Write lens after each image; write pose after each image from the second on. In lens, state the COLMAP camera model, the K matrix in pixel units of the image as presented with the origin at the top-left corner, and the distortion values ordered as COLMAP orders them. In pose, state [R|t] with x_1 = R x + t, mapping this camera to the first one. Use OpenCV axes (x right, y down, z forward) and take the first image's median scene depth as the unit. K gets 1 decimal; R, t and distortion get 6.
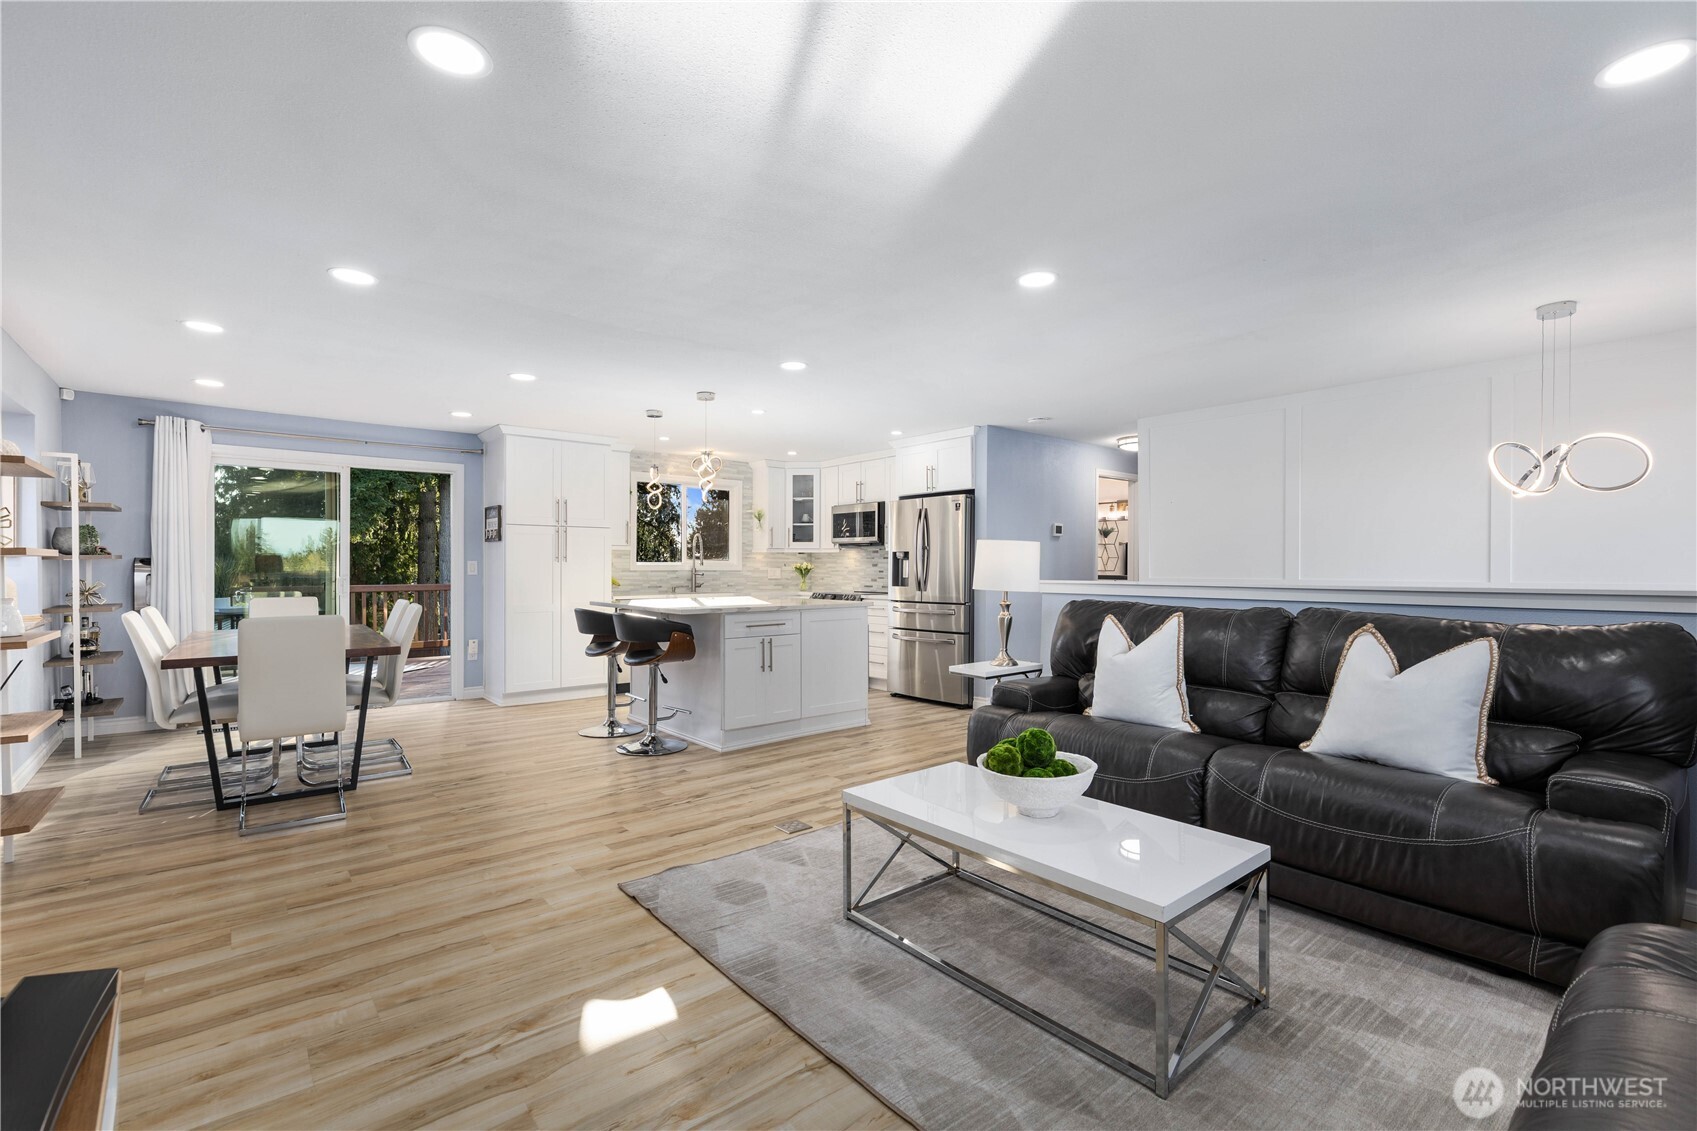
lens RADIAL K [[763.2, 0, 857.1], [0, 763.2, 566.7], [0, 0, 1]] dist [0.011092, -0.004191]
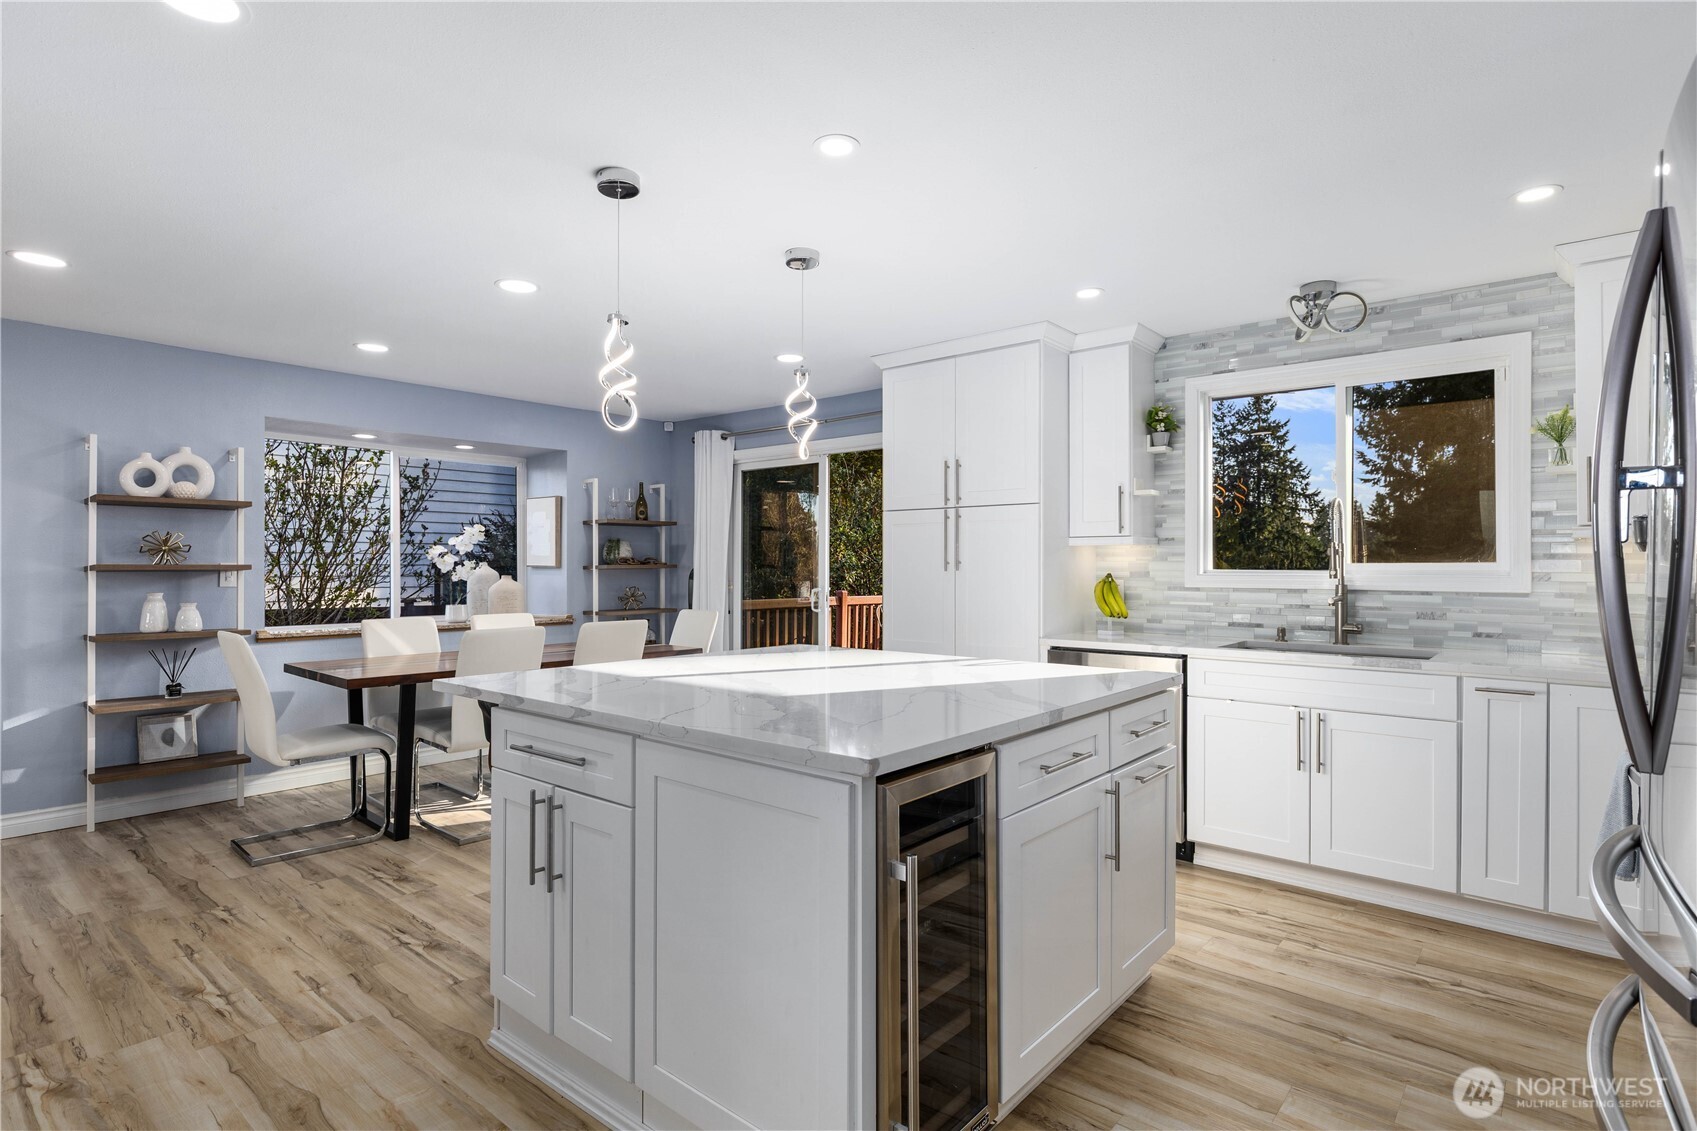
lens RADIAL K [[856.7, 0, 856.4], [0, 856.7, 560.7], [0, 0, 1]] dist [-0.007180, 0.003411]
pose [[0.168285, -0.009538, -0.985692, 0.279367], [-0.001132, 0.999951, -0.009870, -0.009002], [0.985738, 0.002777, 0.168265, 1.016243]]
